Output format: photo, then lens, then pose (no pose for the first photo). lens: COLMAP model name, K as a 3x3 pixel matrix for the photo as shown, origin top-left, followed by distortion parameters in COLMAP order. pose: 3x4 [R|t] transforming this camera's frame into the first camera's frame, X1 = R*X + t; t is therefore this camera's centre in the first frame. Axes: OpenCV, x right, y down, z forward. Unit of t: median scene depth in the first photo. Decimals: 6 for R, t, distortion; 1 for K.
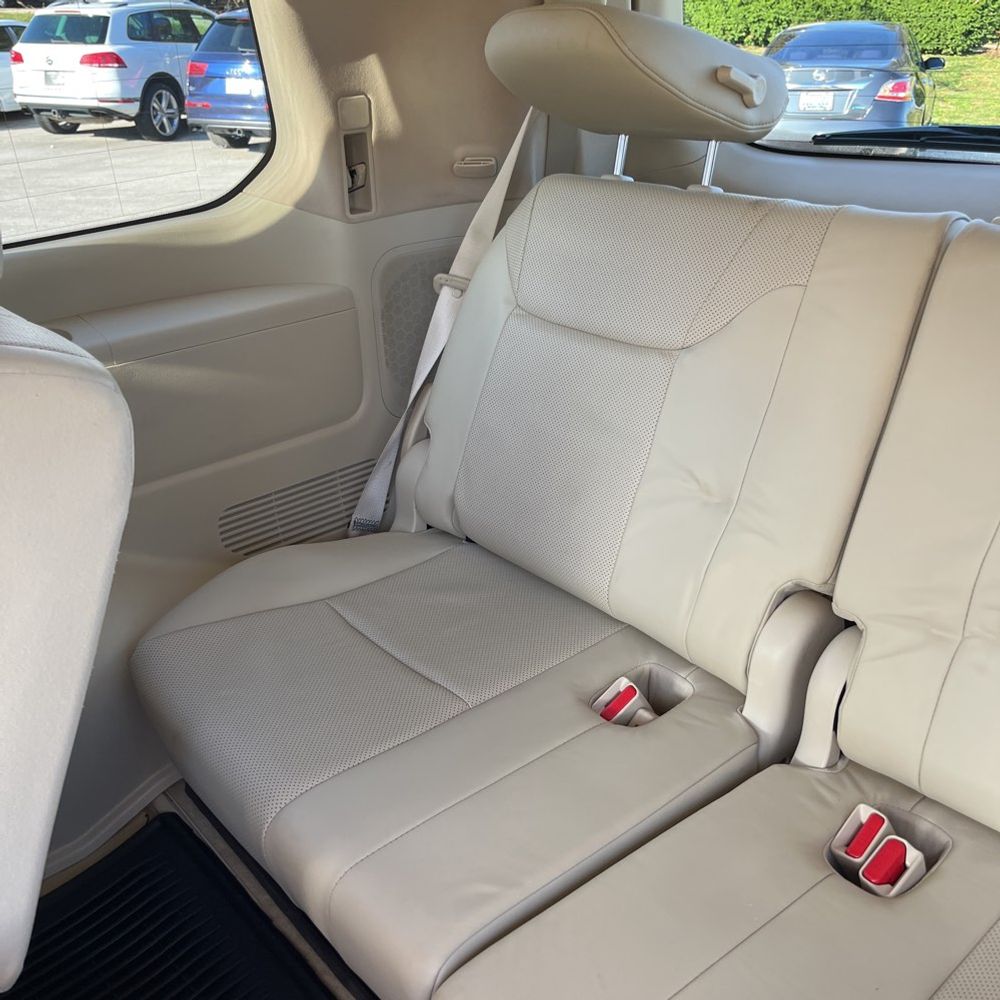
lens RADIAL K [[1053.5, 0, 497.7], [0, 1053.5, 521.9], [0, 0, 1]] dist [0.039708, -0.056014]
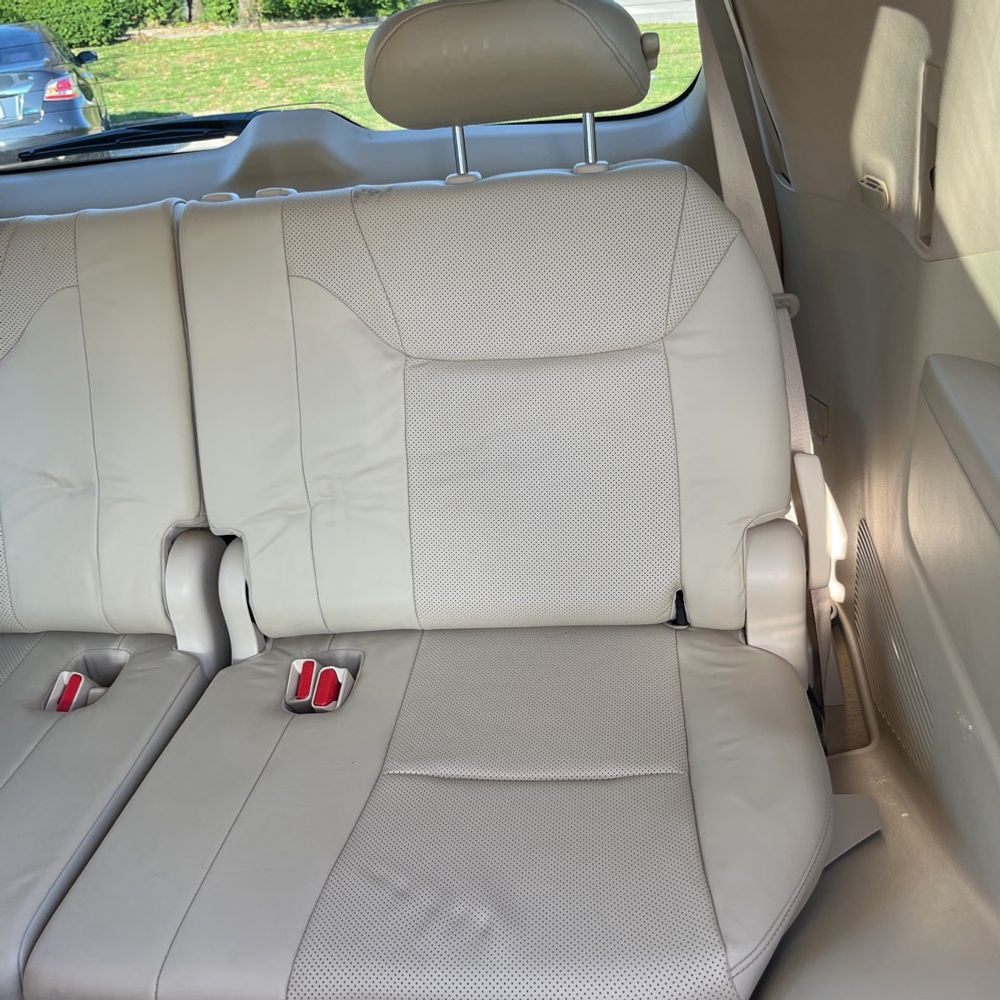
lens RADIAL K [[1053.5, 0, 497.7], [0, 1053.5, 521.9], [0, 0, 1]] dist [0.039708, -0.056014]
pose [[0.756022, -0.369185, 0.540494, -0.077563], [0.366956, 0.922843, 0.117065, 0.044519], [-0.542009, 0.109834, 0.833164, -0.168892]]
